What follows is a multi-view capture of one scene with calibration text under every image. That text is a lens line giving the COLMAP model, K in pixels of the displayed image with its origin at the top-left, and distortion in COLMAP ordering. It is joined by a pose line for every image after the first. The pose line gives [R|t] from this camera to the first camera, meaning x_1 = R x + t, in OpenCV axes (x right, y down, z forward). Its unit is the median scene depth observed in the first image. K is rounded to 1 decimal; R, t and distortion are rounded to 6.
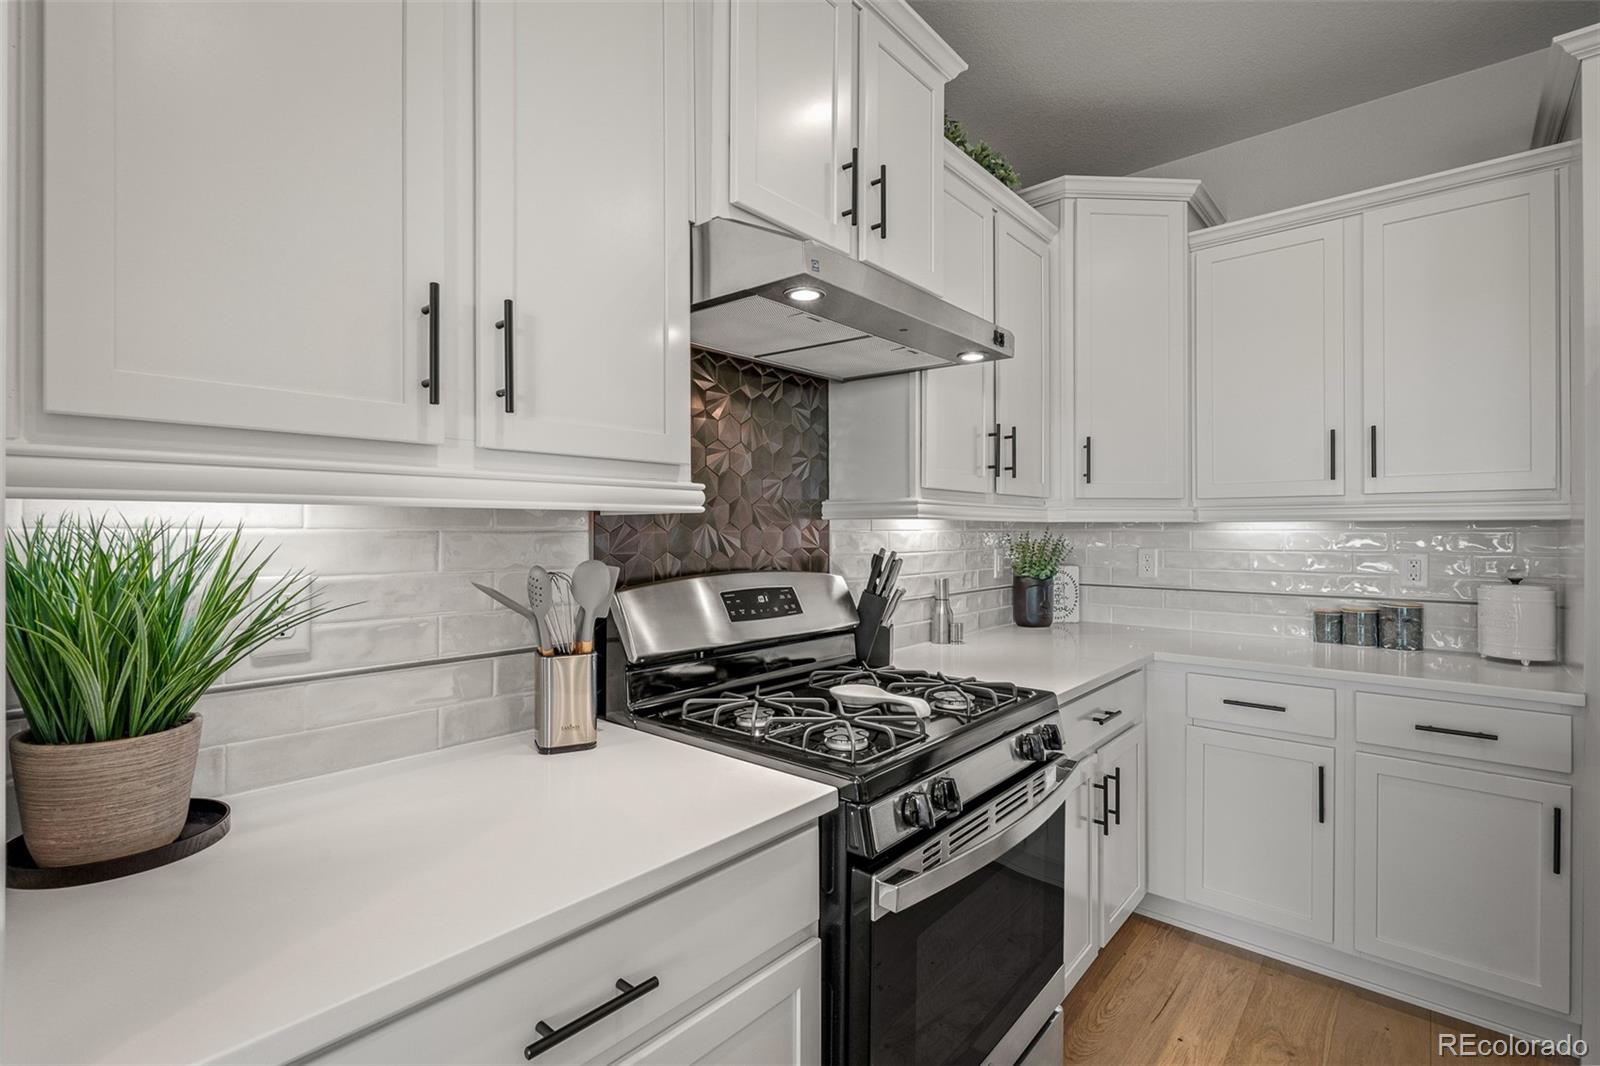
lens RADIAL K [[714.8, 0, 806.6], [0, 714.8, 526.6], [0, 0, 1]] dist [0.003608, 0.000855]
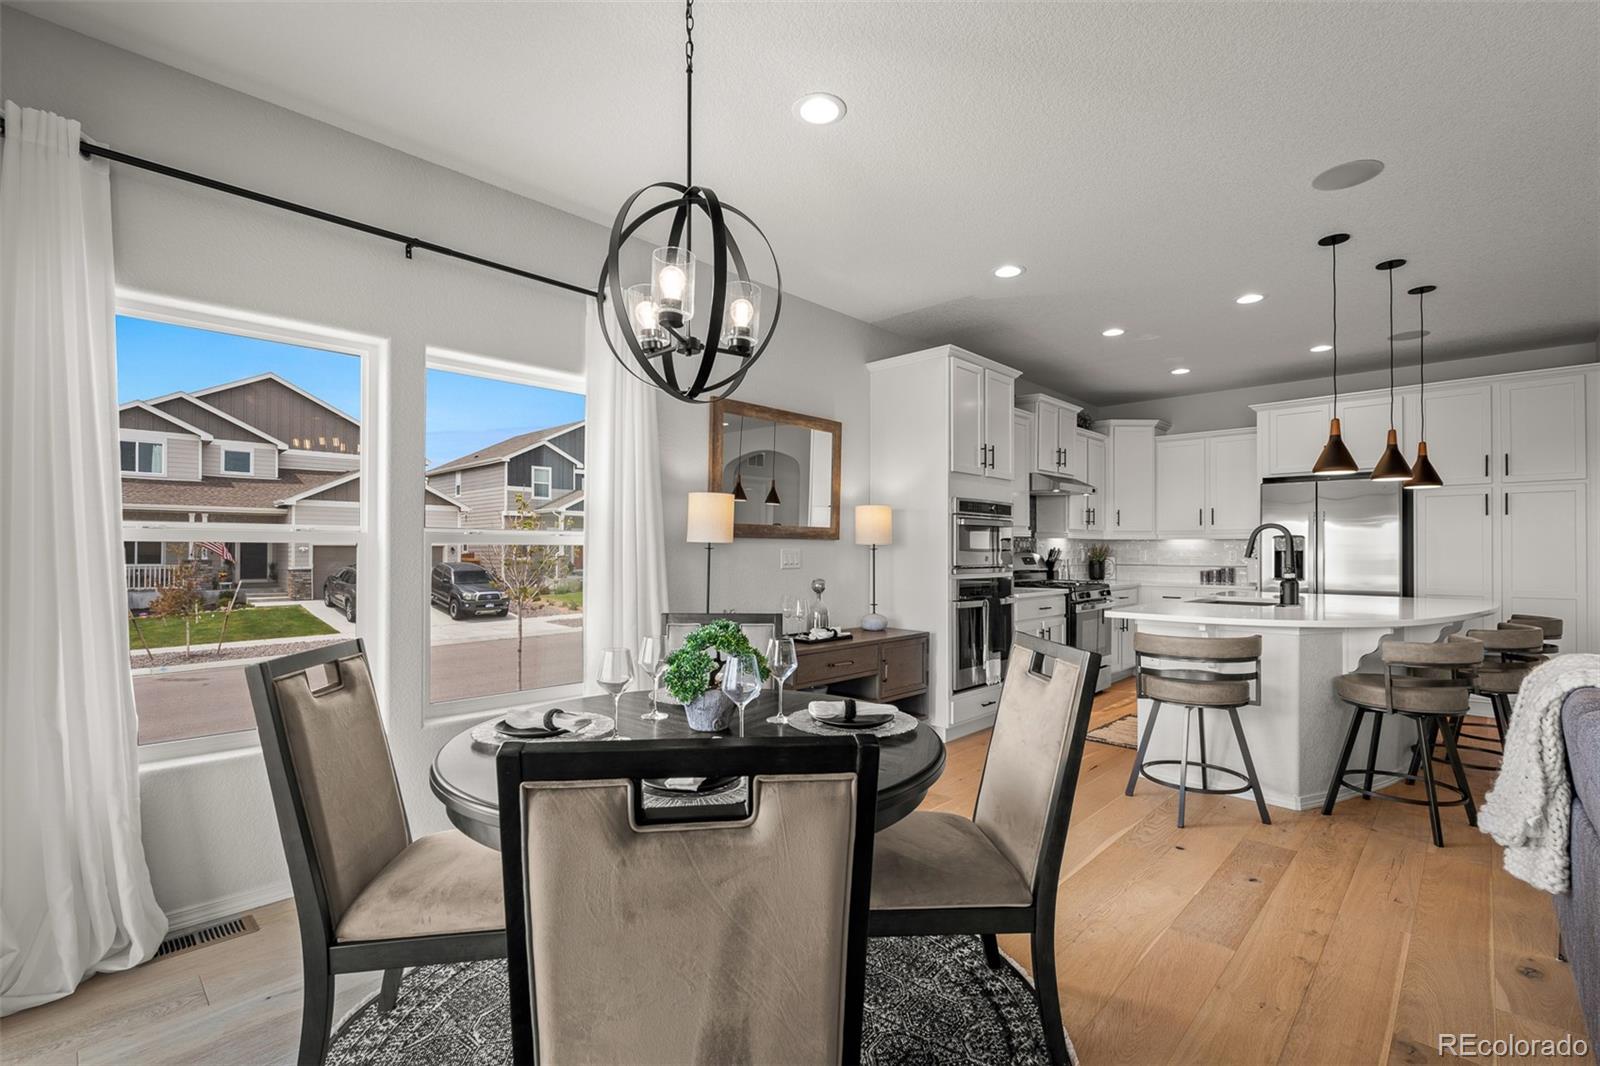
lens RADIAL K [[714.8, 0, 795.6], [0, 714.8, 547.1], [0, 0, 1]] dist [0.003608, 0.000855]
pose [[0.998496, 0.004418, -0.054647, -0.747169], [-0.004453, 0.999990, -0.000507, 0.031241], [0.054645, 0.000750, 0.998506, -1.945289]]
